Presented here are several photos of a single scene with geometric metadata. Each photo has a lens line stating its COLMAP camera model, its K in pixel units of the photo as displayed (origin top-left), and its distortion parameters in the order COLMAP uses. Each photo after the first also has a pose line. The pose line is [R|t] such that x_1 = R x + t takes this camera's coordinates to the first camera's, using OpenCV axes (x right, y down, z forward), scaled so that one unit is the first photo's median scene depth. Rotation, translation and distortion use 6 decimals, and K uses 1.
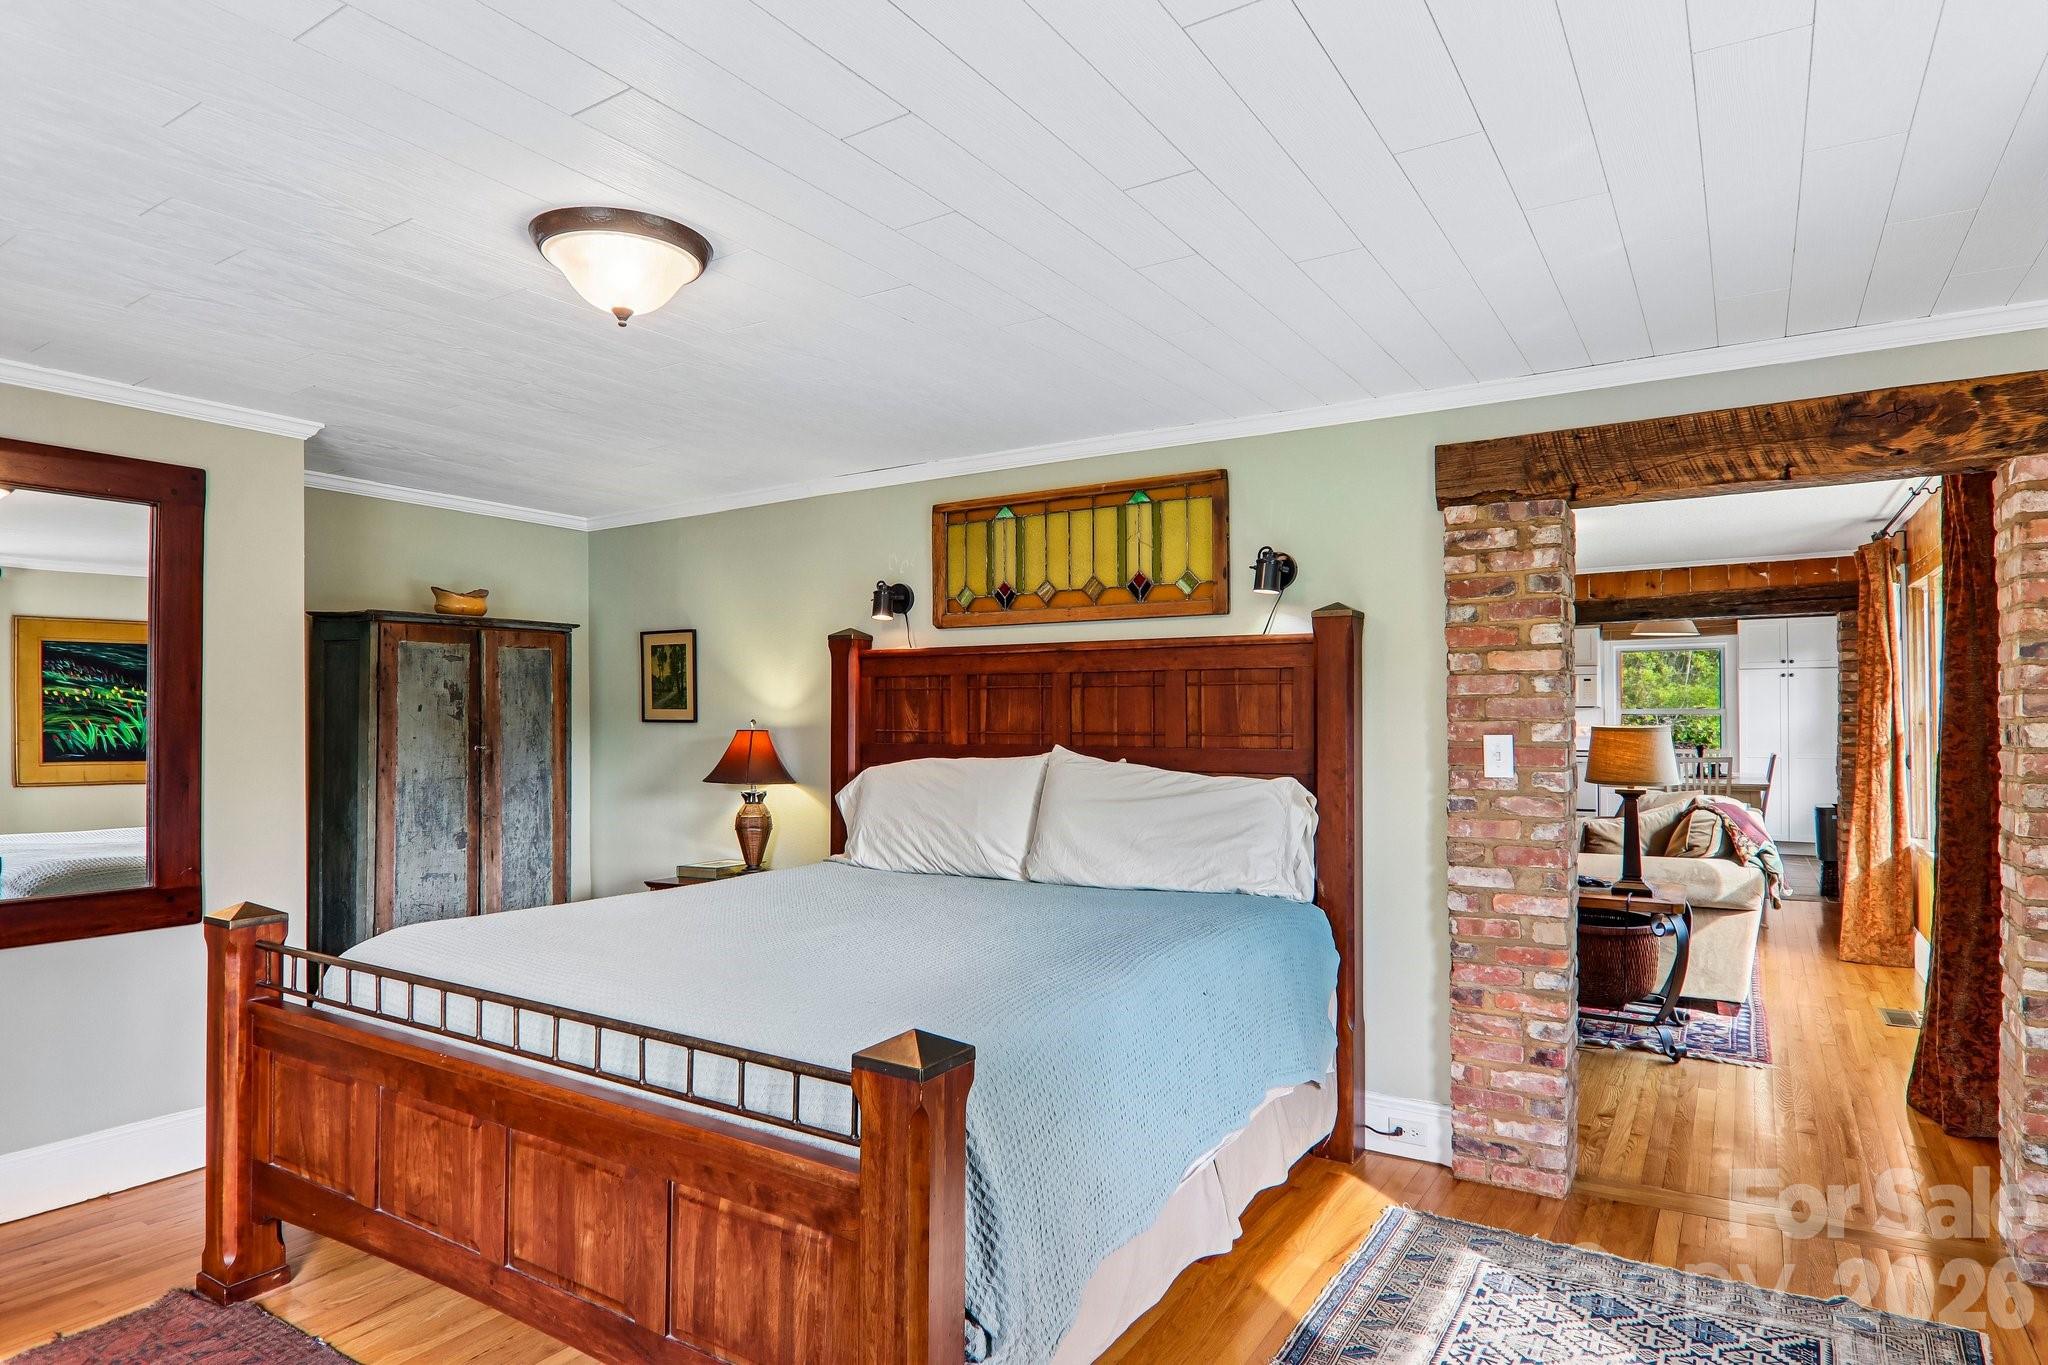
lens RADIAL K [[1132.8, 0, 1027.5], [0, 1132.8, 702.1], [0, 0, 1]] dist [0.004245, -0.021912]
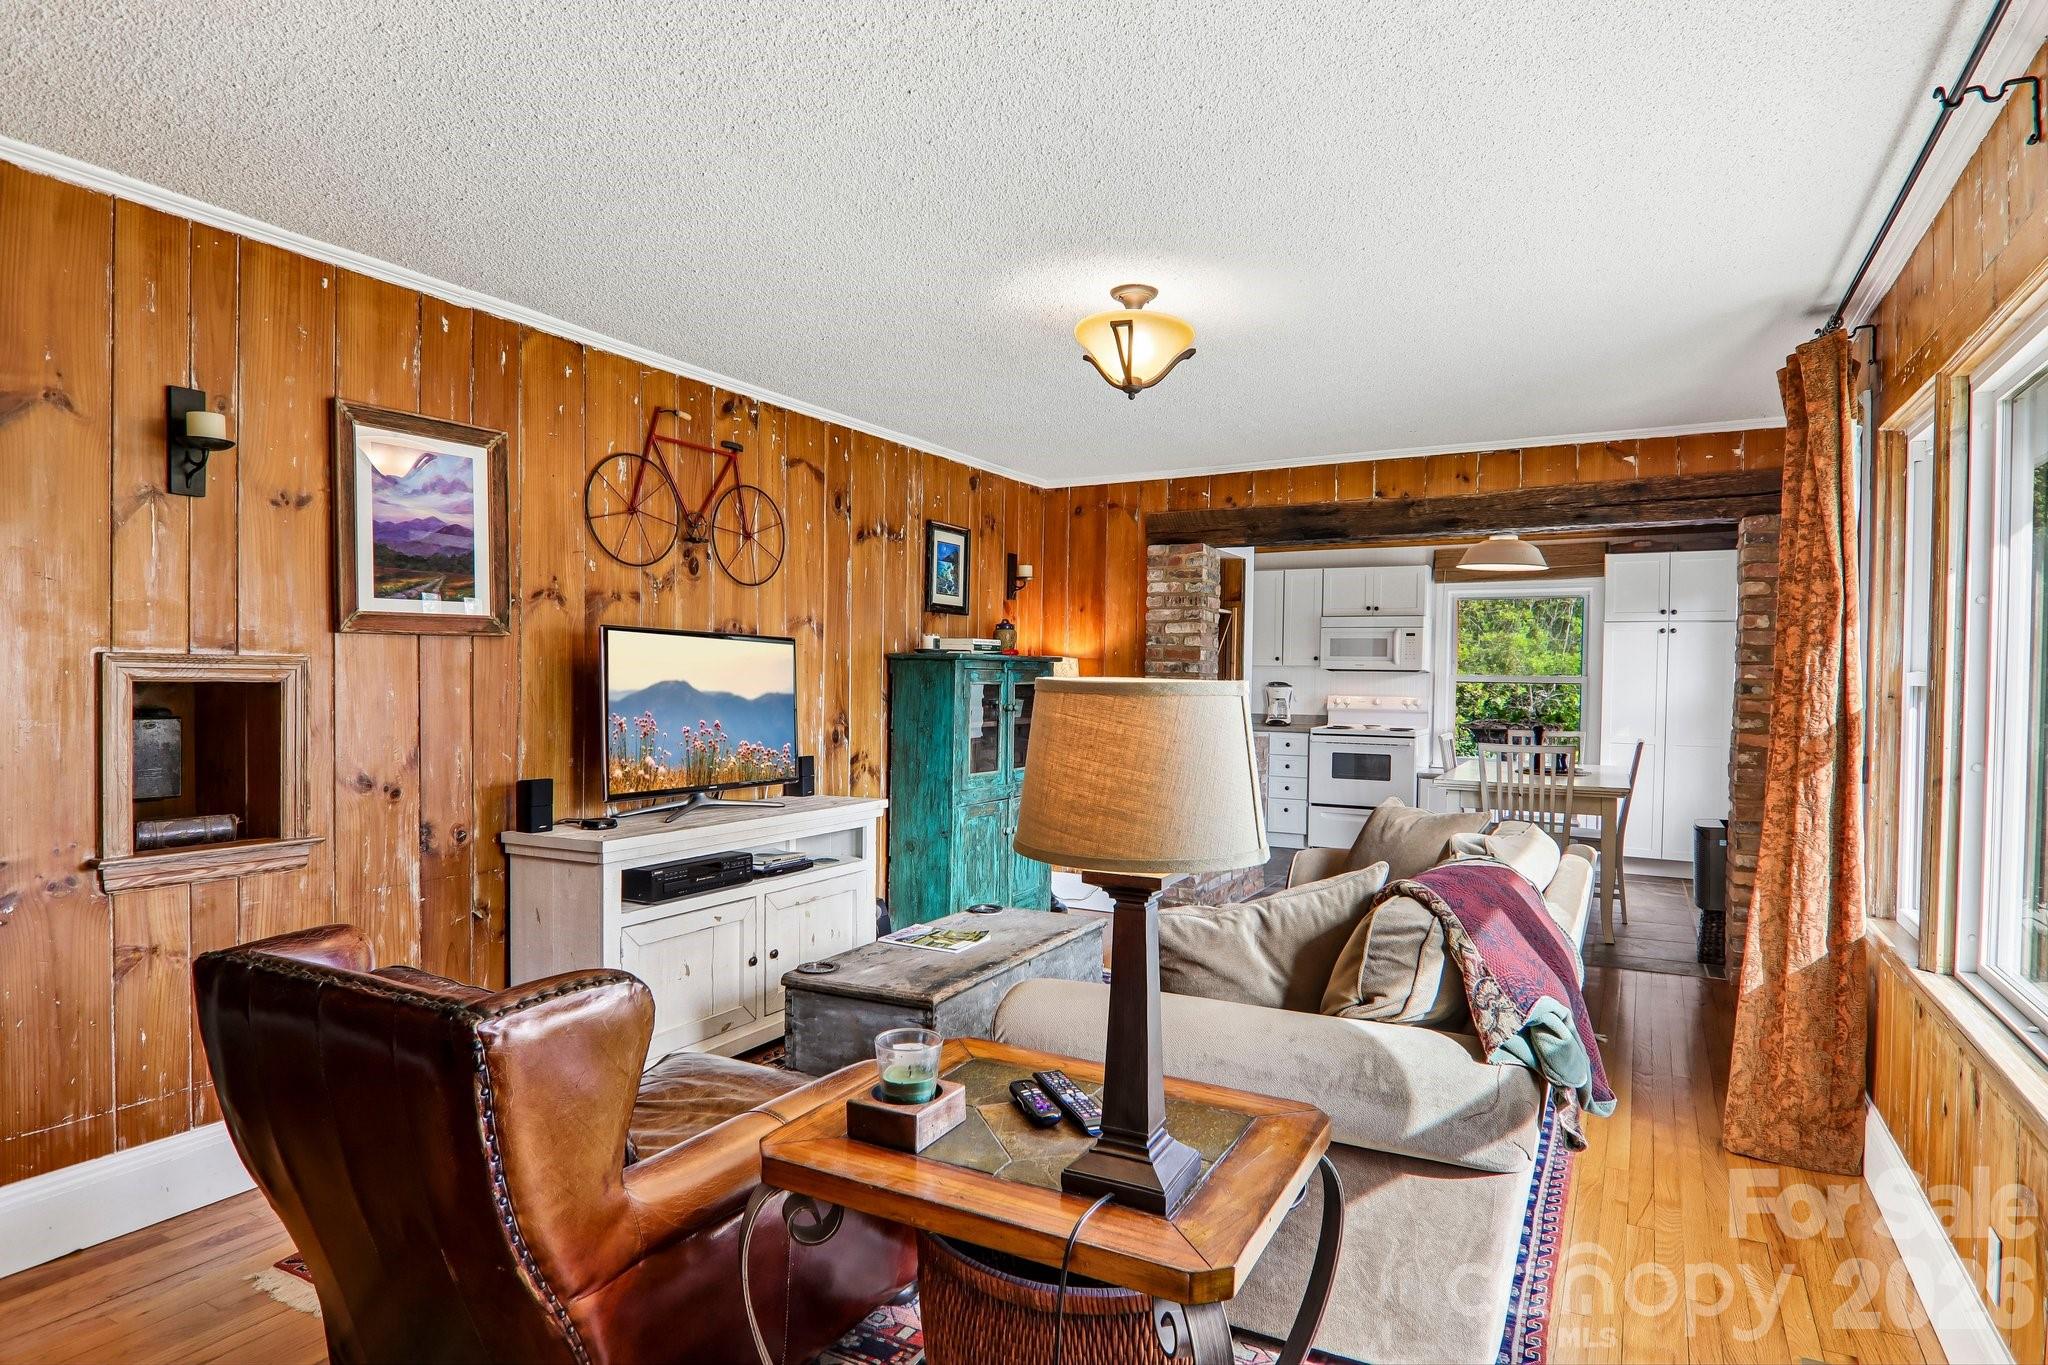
lens RADIAL K [[1132.8, 0, 1027.5], [0, 1132.8, 702.1], [0, 0, 1]] dist [0.004245, -0.021912]
pose [[0.997501, 0.018572, 0.068173, 0.331173], [-0.020680, 0.999326, 0.030339, 0.012921], [-0.067563, -0.031673, 0.997212, 0.466586]]
